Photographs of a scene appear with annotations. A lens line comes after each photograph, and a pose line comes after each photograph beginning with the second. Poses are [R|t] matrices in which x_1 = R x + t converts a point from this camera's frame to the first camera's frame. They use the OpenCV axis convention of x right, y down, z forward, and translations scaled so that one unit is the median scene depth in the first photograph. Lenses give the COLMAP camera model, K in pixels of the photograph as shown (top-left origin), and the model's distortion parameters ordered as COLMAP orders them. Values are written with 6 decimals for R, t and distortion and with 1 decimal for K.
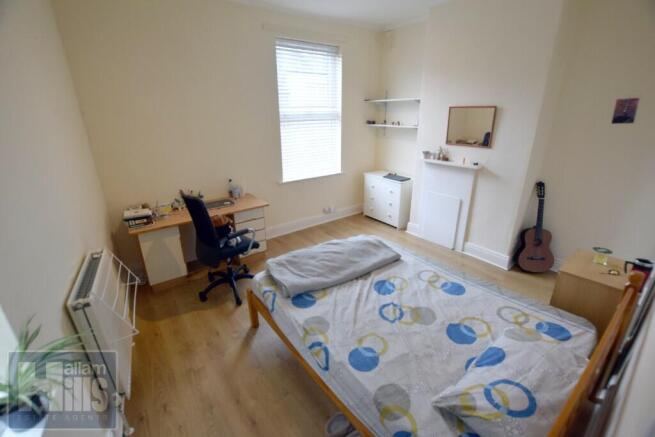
lens RADIAL K [[282.9, 0, 327.5], [0, 282.9, 218.5], [0, 0, 1]] dist [-0.022460, 0.000248]
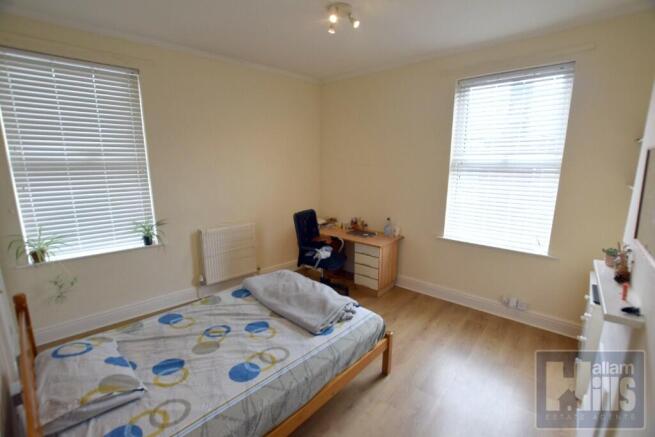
lens RADIAL K [[282.9, 0, 327.5], [0, 282.9, 218.5], [0, 0, 1]] dist [-0.022460, 0.000248]
pose [[0.214995, 0.201406, -0.955622, 1.074083], [-0.348656, 0.929852, 0.117535, -0.301322], [0.912259, 0.307914, 0.270135, 0.799889]]
